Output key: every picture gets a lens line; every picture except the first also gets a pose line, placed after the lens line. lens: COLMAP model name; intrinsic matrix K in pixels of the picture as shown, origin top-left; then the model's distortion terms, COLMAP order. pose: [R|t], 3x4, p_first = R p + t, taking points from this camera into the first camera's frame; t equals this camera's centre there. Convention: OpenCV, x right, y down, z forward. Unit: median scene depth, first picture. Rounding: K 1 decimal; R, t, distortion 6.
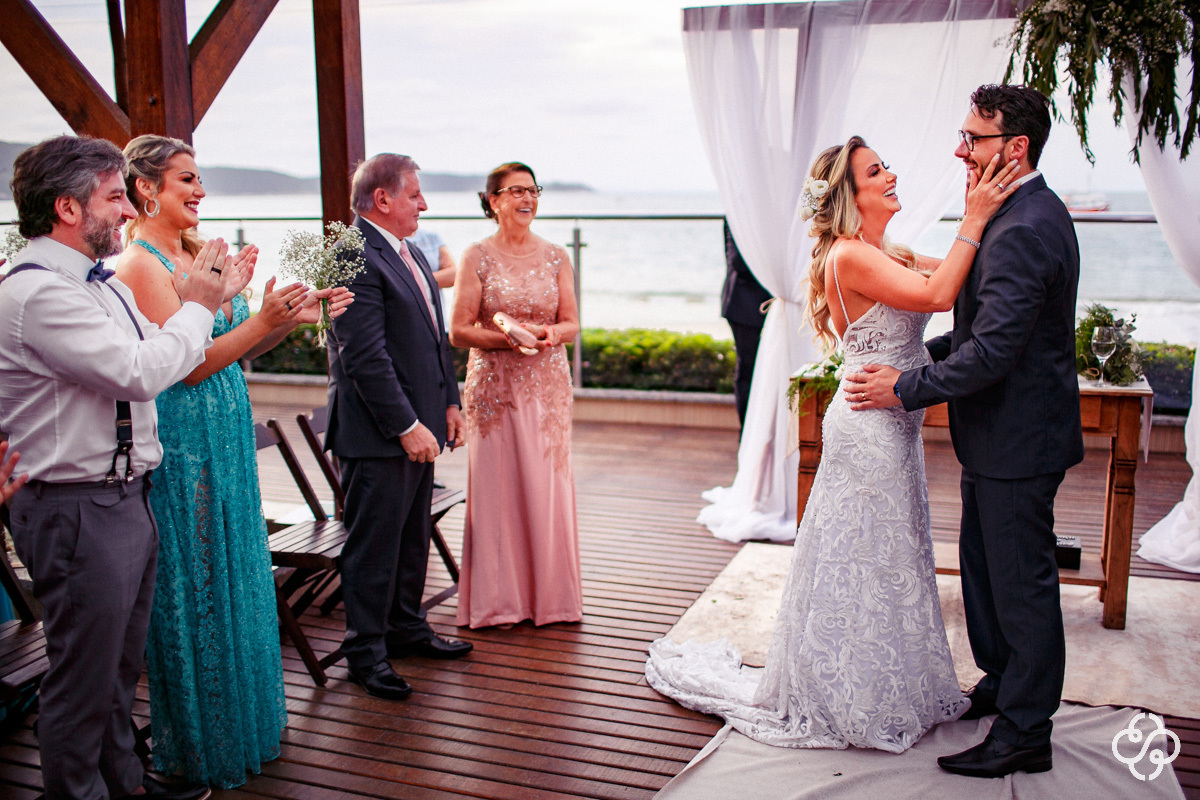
lens RADIAL K [[1235.6, 0, 600.0], [0, 1235.6, 400.0], [0, 0, 1]] dist [-0.017285, 0.011256]
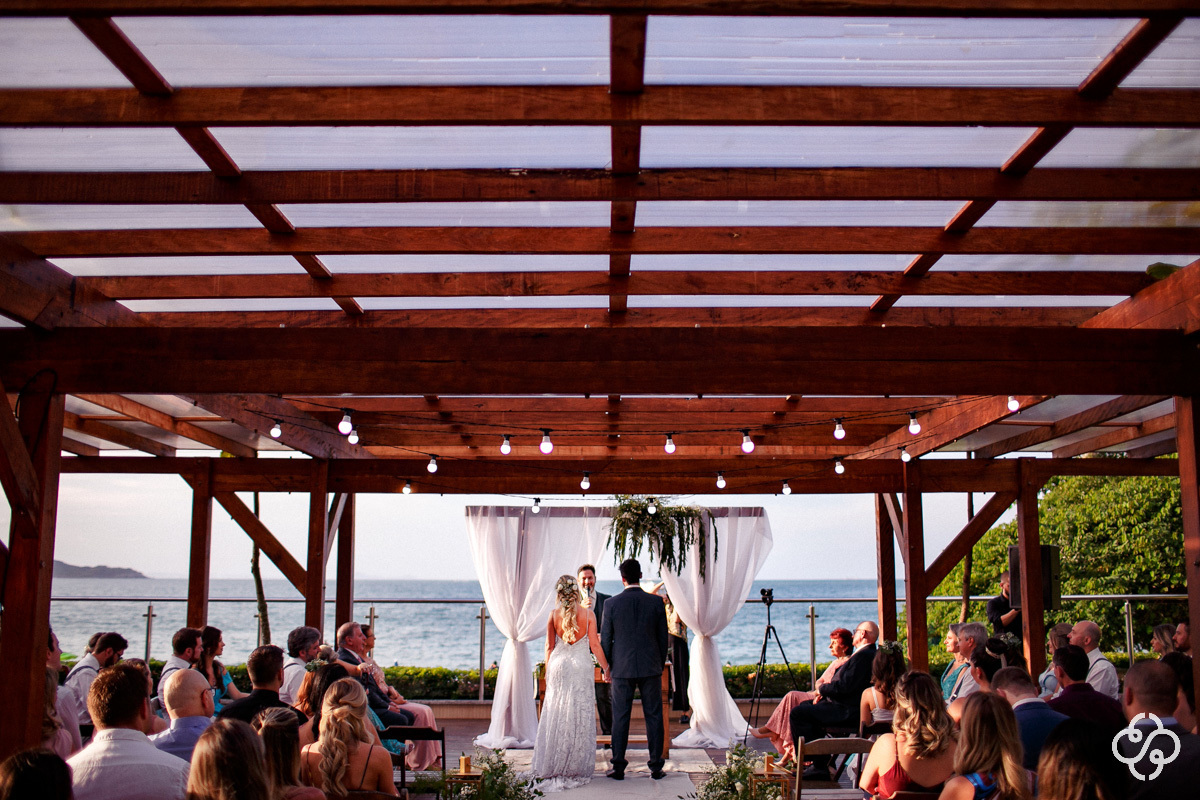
lens RADIAL K [[1235.6, 0, 600.0], [0, 1235.6, 400.0], [0, 0, 1]] dist [-0.017285, 0.011256]
pose [[0.936029, 0.063572, 0.346133, -0.350530], [0.045529, 0.953408, -0.298228, 0.123798], [-0.348965, 0.294909, 0.889524, -0.795975]]
